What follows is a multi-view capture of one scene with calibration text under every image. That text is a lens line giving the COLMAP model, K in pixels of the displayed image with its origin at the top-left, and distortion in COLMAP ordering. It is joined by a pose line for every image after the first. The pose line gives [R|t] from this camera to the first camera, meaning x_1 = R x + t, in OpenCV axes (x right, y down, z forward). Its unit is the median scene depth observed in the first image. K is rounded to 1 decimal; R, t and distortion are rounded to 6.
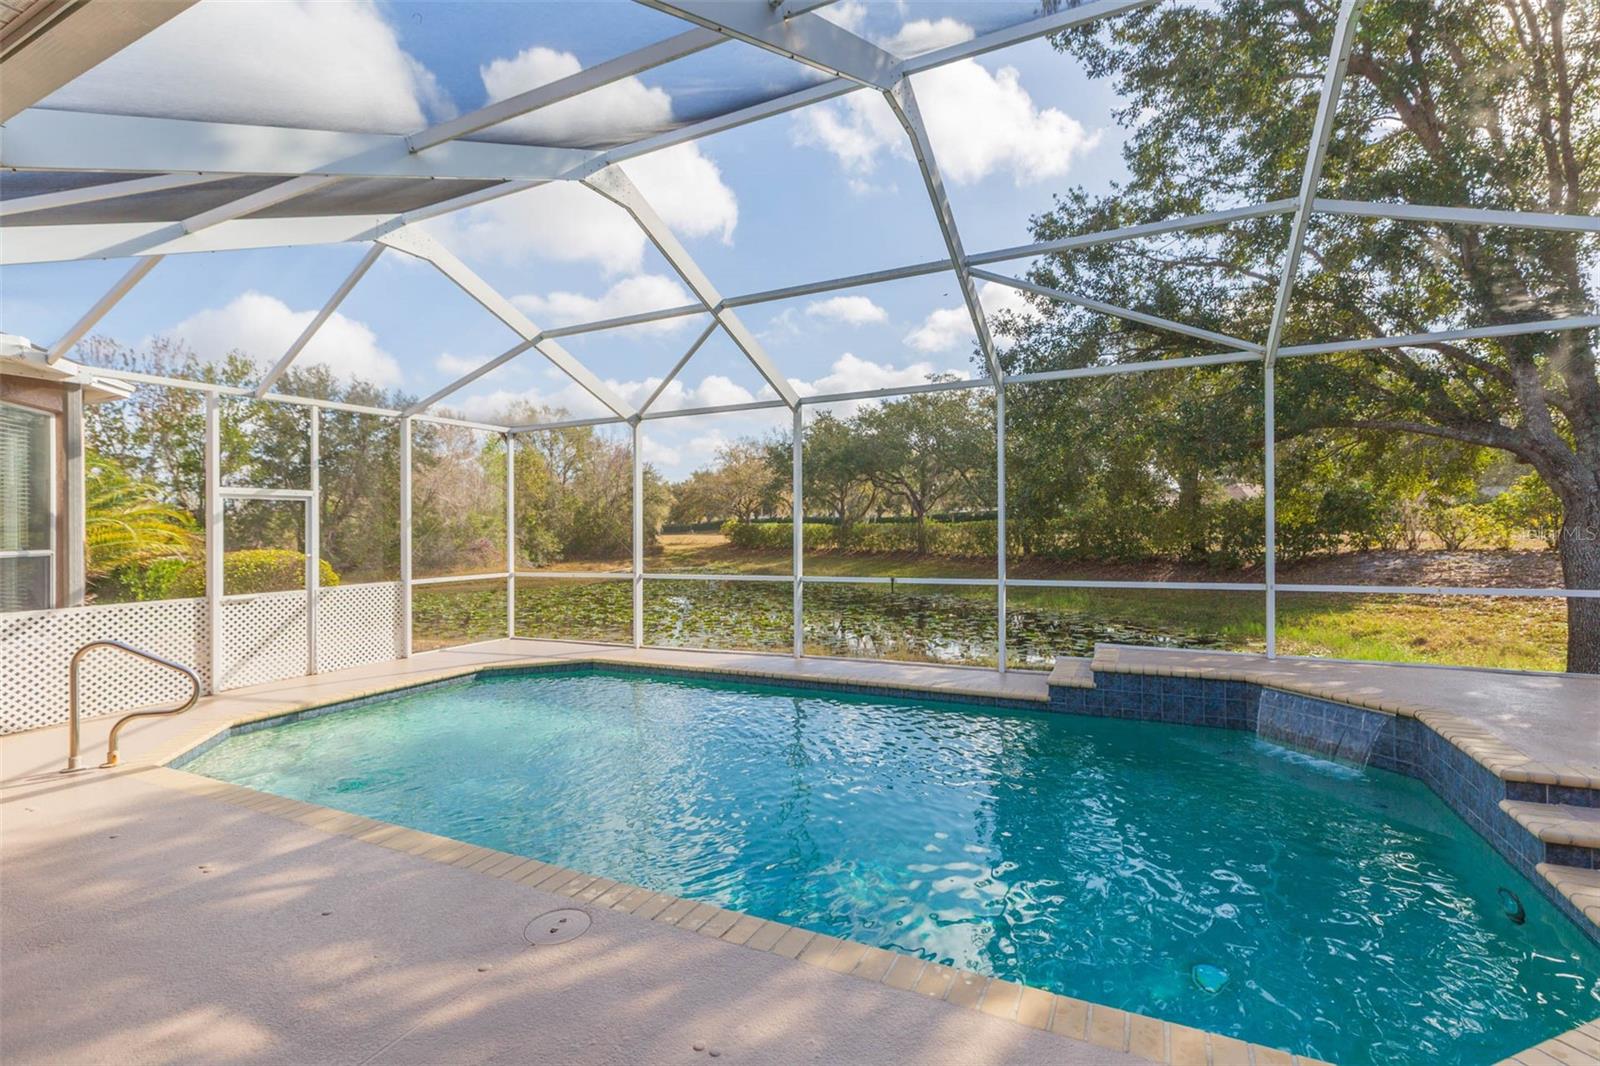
lens RADIAL K [[719.6, 0, 803.8], [0, 719.6, 525.6], [0, 0, 1]] dist [0.003955, -0.000068]
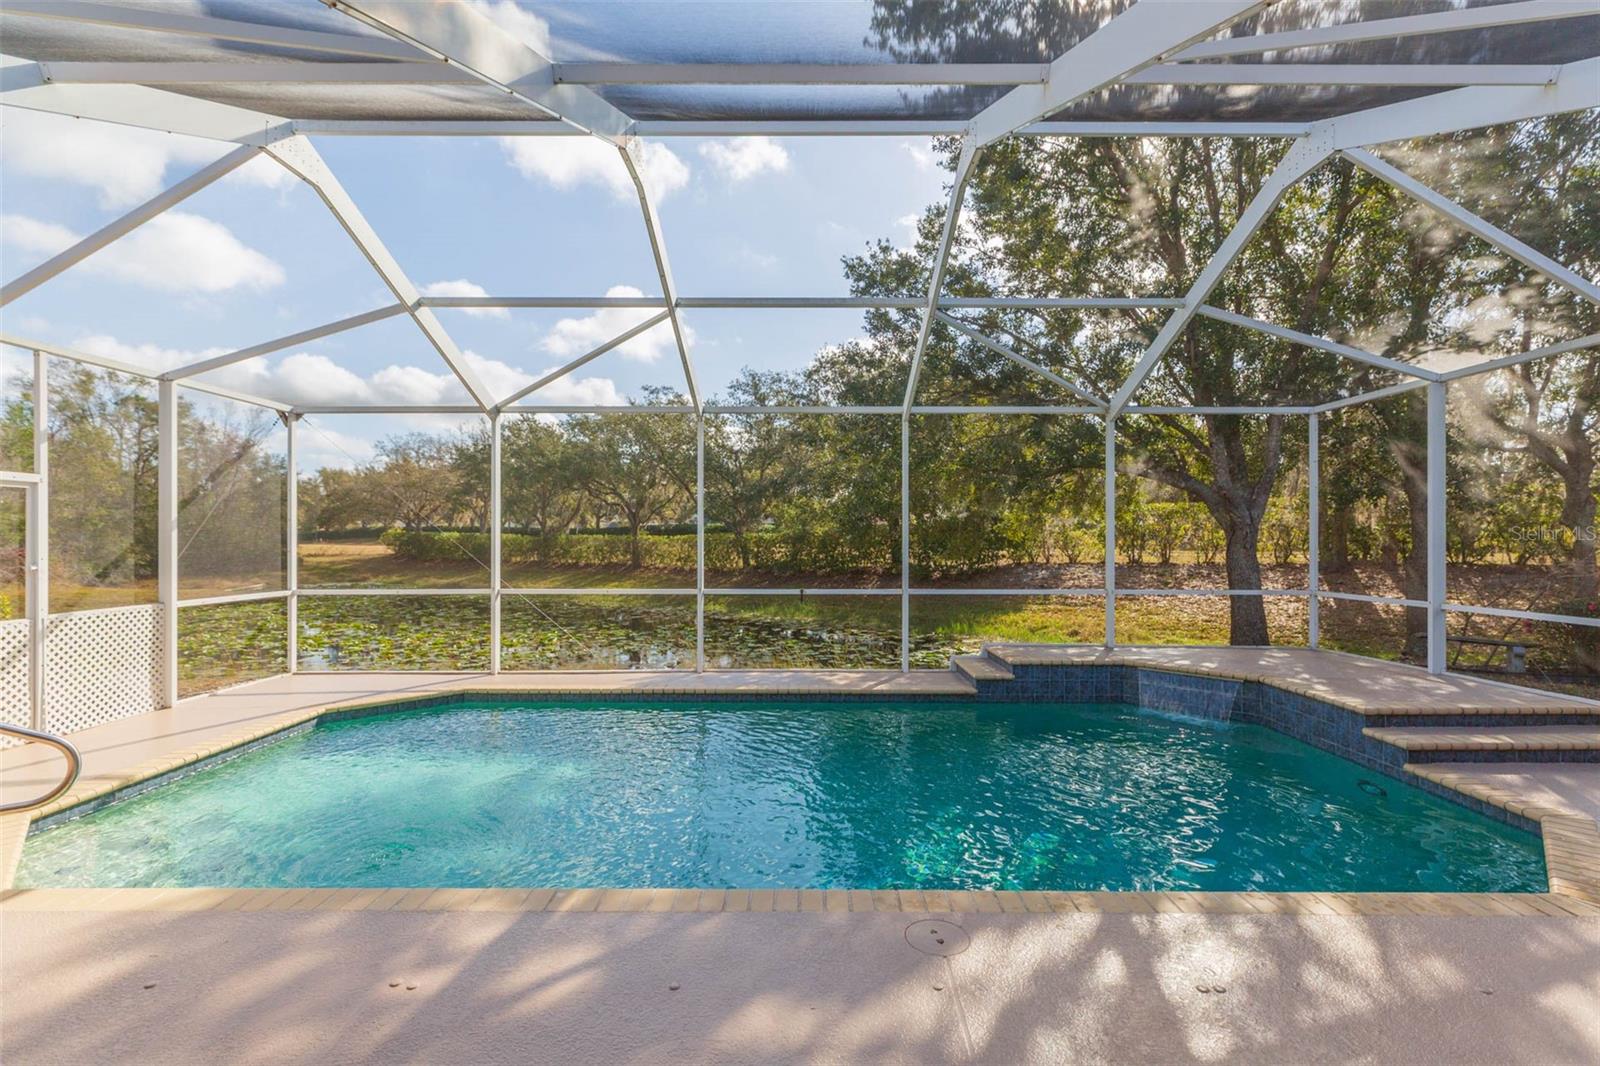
lens RADIAL K [[719.6, 0, 799.7], [0, 719.6, 543.9], [0, 0, 1]] dist [0.003955, -0.000068]
pose [[0.901545, 0.013478, 0.432475, -0.243624], [-0.016871, 0.999850, 0.004010, 0.002024], [-0.432356, -0.010912, 0.901637, 0.047078]]
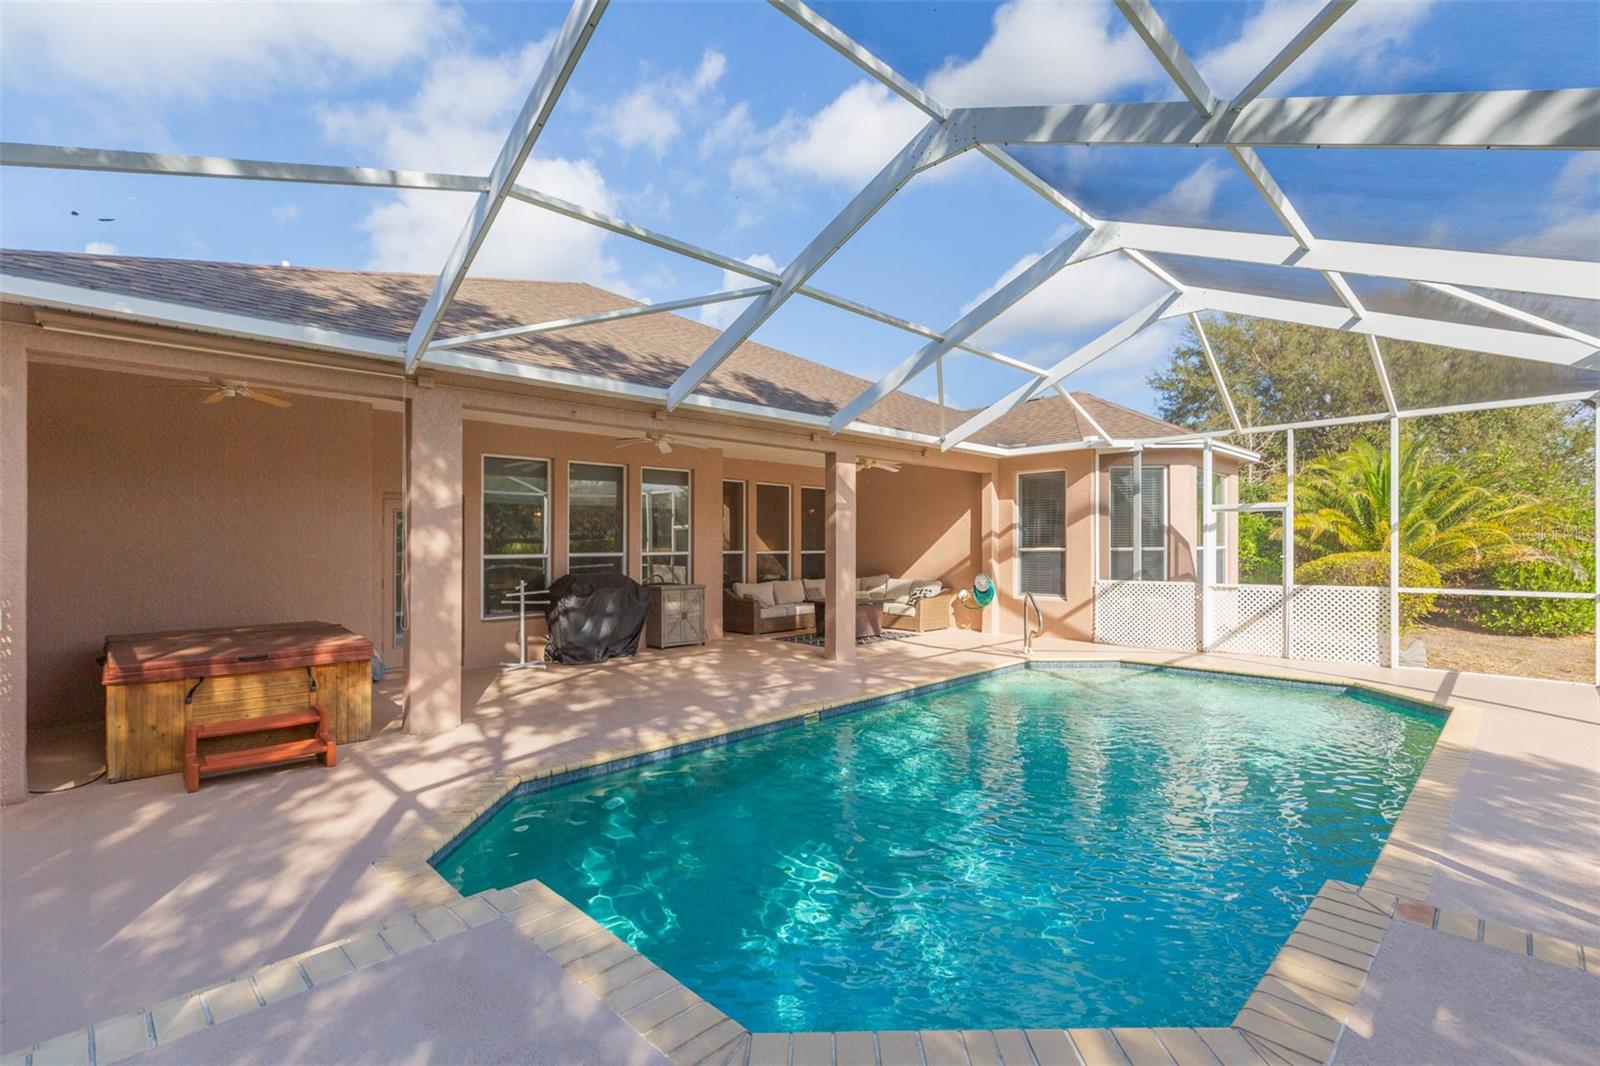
lens RADIAL K [[719.6, 0, 807.5], [0, 719.6, 546.9], [0, 0, 1]] dist [0.003955, -0.000068]
pose [[-0.321033, 0.021409, -0.946826, 0.511319], [0.017176, 0.999712, 0.016781, -0.006316], [0.946912, -0.010875, -0.321308, 0.477803]]
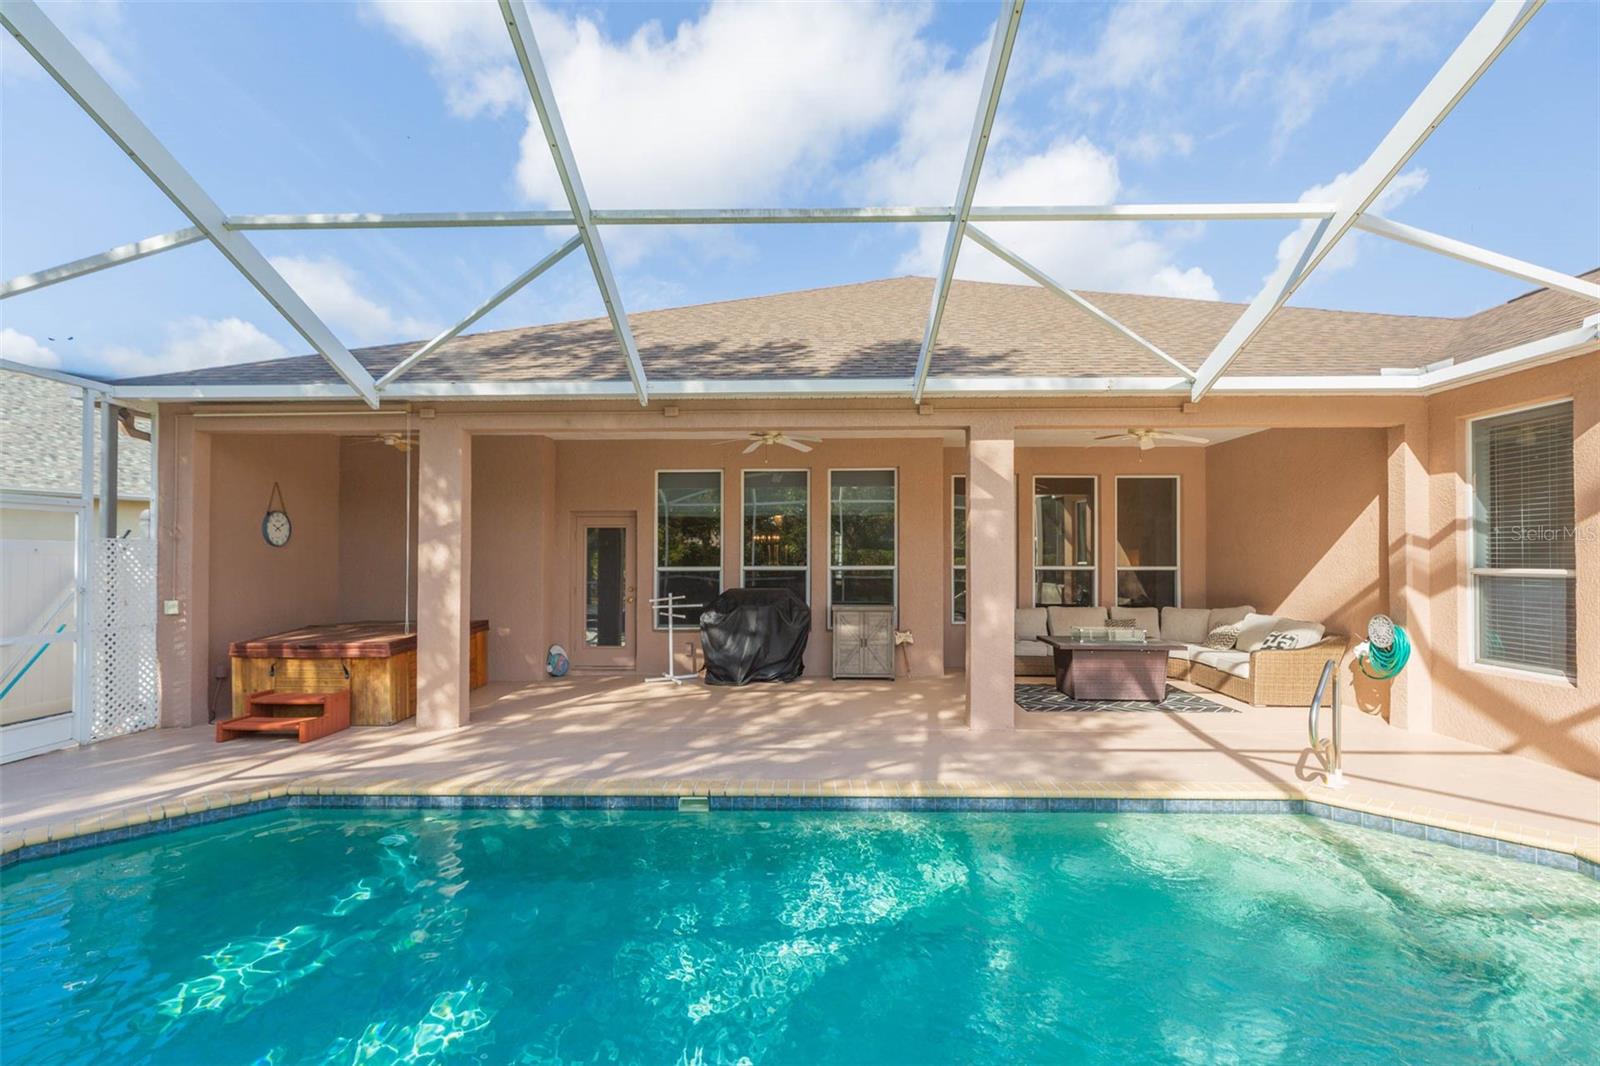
lens RADIAL K [[719.6, 0, 802.3], [0, 719.6, 539.4], [0, 0, 1]] dist [0.003955, -0.000068]
pose [[-0.905047, 0.008763, -0.425221, 0.052697], [0.019726, 0.999577, -0.021387, -0.000481], [0.424854, -0.027744, -0.904837, 0.716649]]
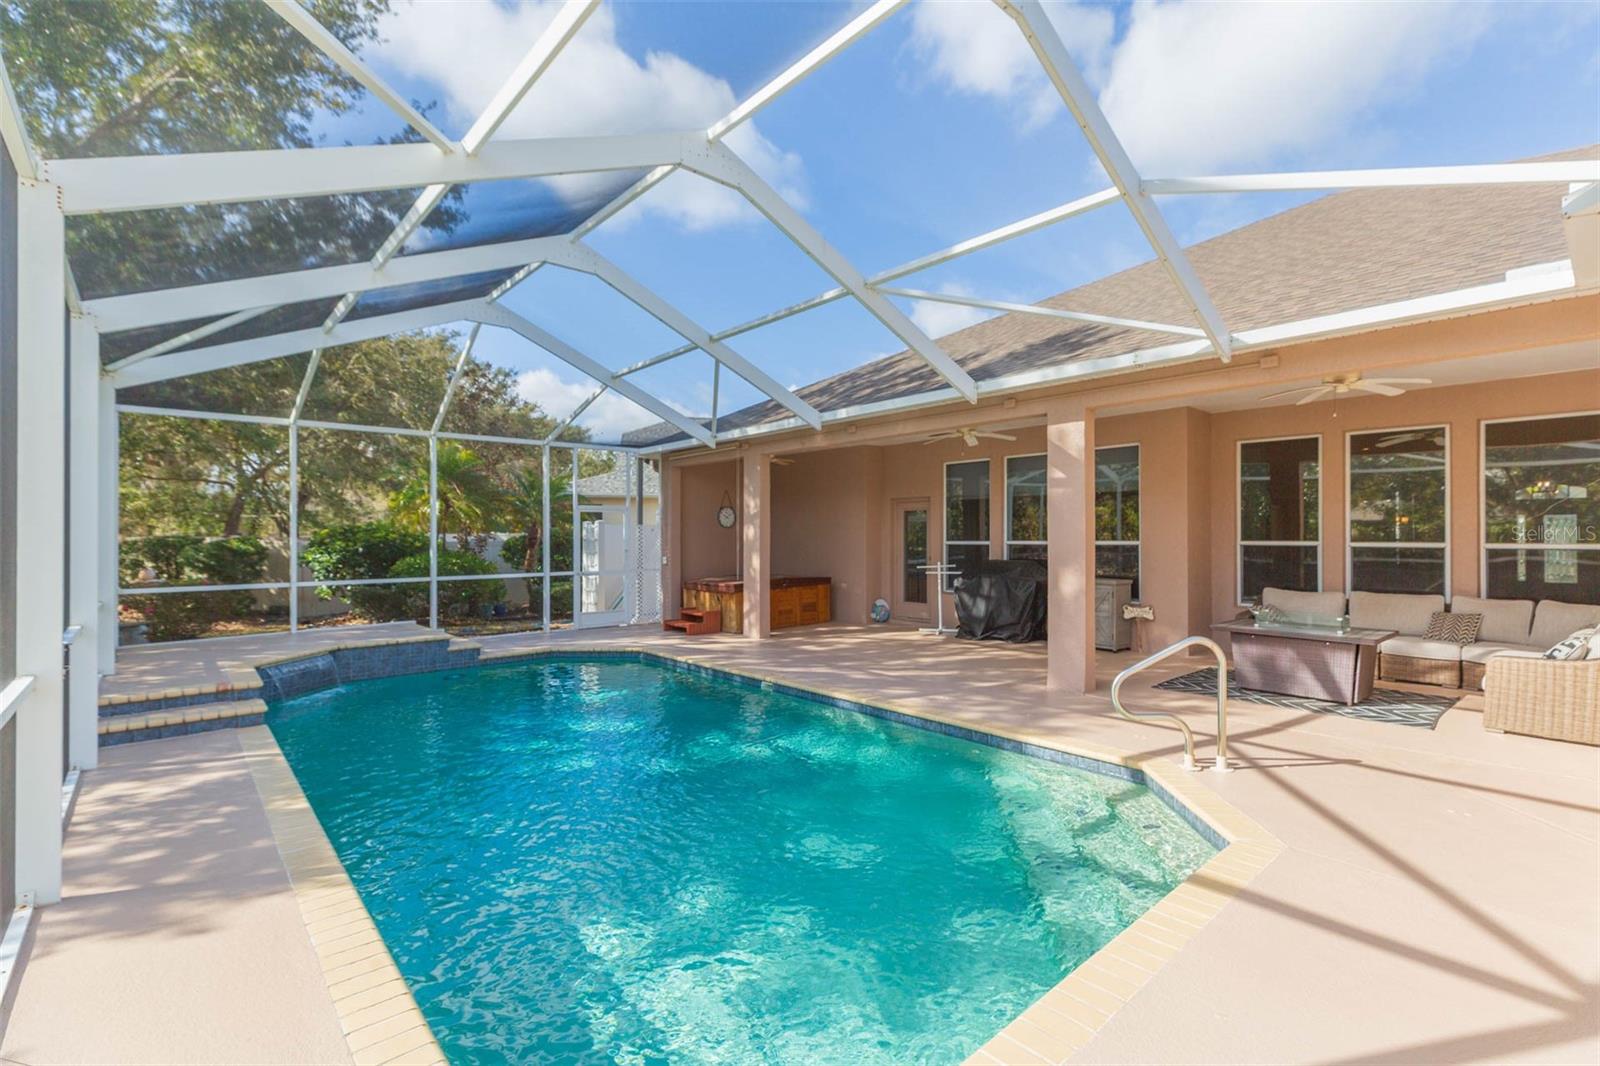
lens RADIAL K [[719.6, 0, 807.0], [0, 719.6, 527.8], [0, 0, 1]] dist [0.003955, -0.000068]
pose [[-0.926829, 0.026461, 0.374550, -0.382695], [0.020148, 0.999581, -0.020762, 0.009670], [-0.374943, -0.011696, -0.926974, 0.934096]]
